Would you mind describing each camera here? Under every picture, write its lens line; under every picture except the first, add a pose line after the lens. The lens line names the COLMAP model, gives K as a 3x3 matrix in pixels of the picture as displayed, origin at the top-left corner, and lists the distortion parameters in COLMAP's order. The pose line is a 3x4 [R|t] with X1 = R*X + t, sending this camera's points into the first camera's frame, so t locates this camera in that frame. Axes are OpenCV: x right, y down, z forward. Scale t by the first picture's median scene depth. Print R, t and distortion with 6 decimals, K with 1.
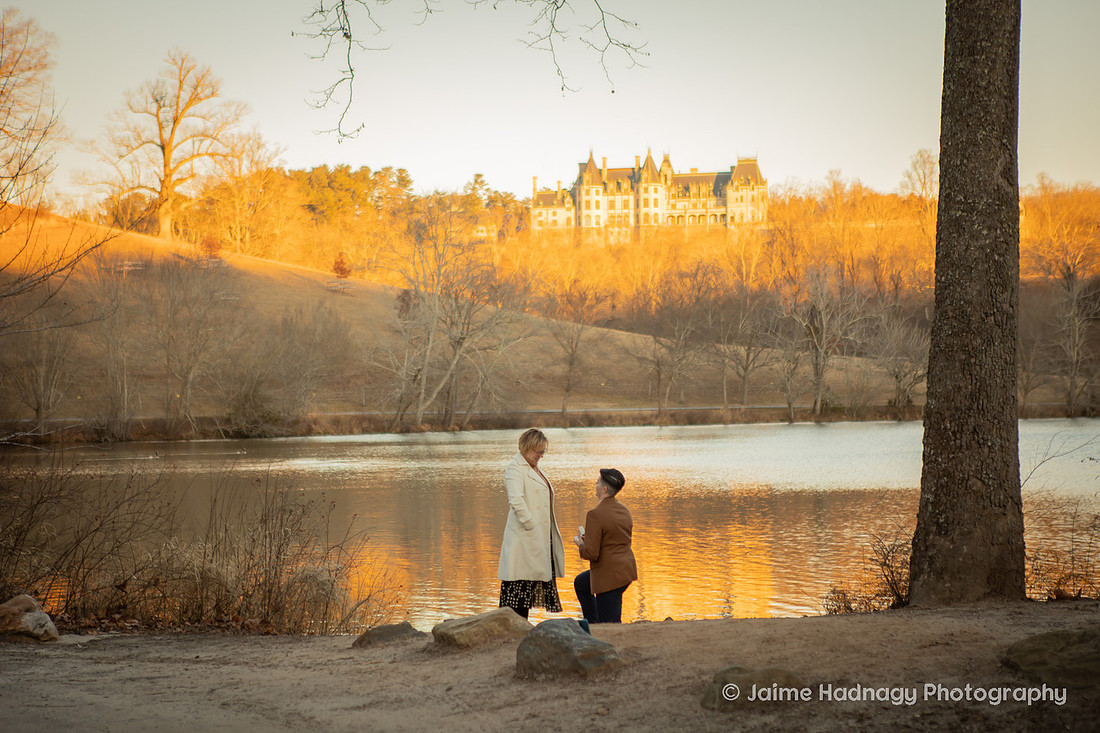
lens RADIAL K [[2353.9, 0, 534.0], [0, 2353.9, 344.5], [0, 0, 1]] dist [0.208815, 0.205250]
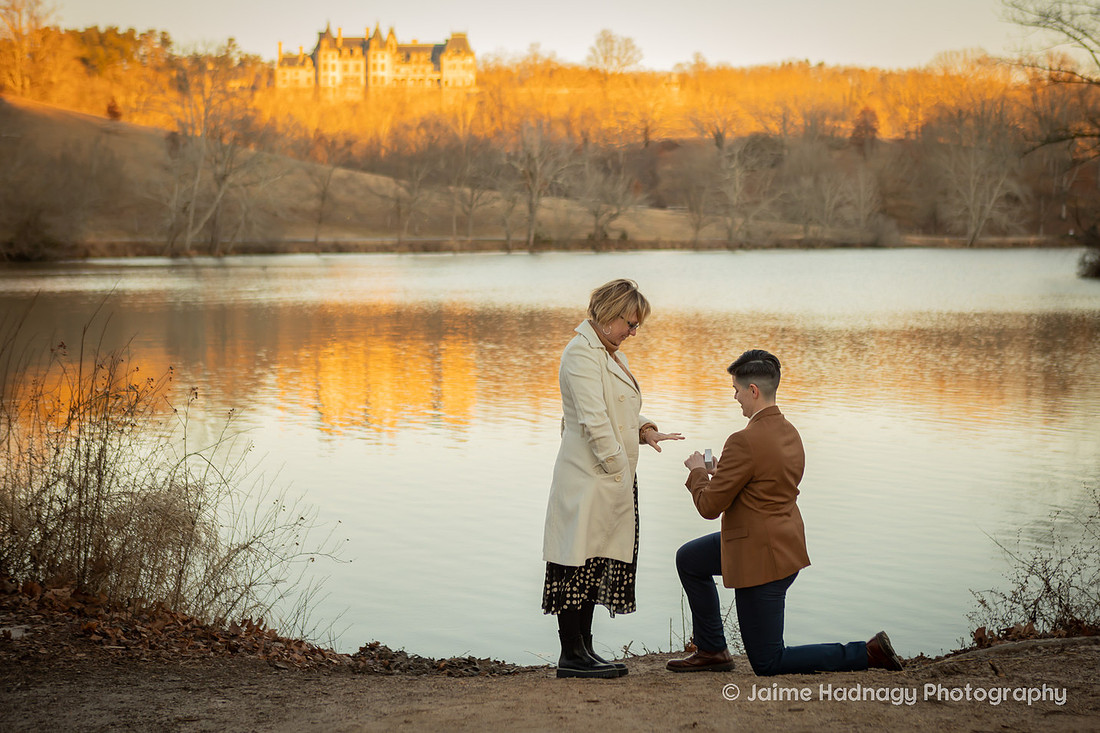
lens RADIAL K [[1792.2, 0, 598.7], [0, 1792.2, 317.0], [0, 0, 1]] dist [0.024356, 0.095370]
pose [[0.982462, 0.004761, 0.186405, -0.014041], [-0.017828, 0.997493, 0.068489, 0.003043], [-0.185611, -0.070611, 0.980083, 0.107588]]
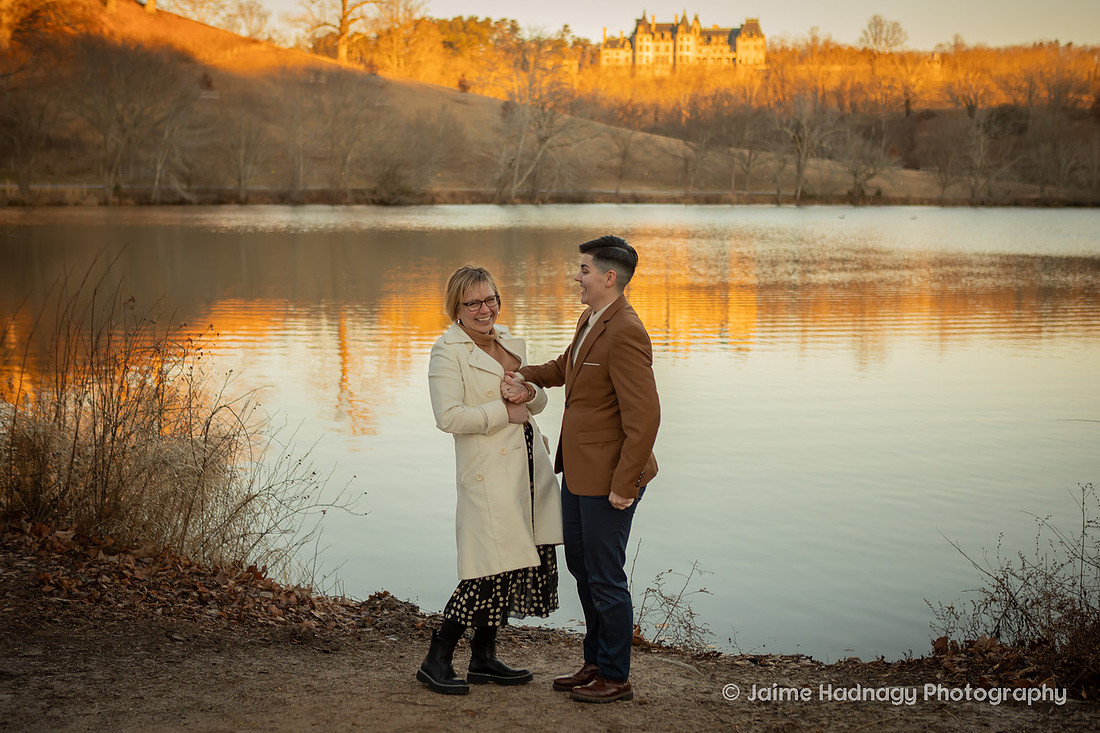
lens RADIAL K [[1453.6, 0, 565.2], [0, 1453.6, 367.5], [0, 0, 1]] dist [-0.025950, 0.063697]
pose [[0.999215, 0.032217, -0.023040, 0.004715], [-0.028386, 0.988171, 0.150703, 0.001952], [0.027623, -0.149931, 0.988310, 0.124420]]
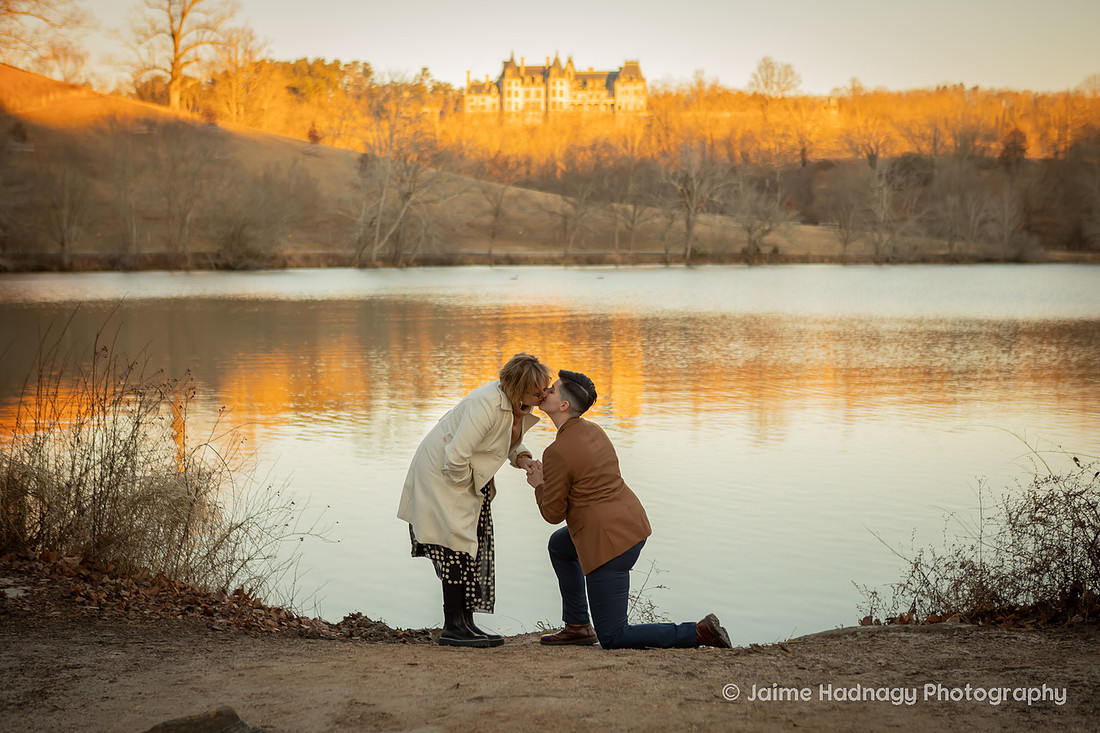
lens RADIAL K [[1662.3, 0, 570.2], [0, 1662.3, 362.4], [0, 0, 1]] dist [0.012689, 0.062137]
pose [[0.997802, 0.014144, 0.064736, -0.001092], [-0.020197, 0.995383, 0.093834, 0.002160], [-0.063110, -0.094935, 0.993481, 0.102224]]
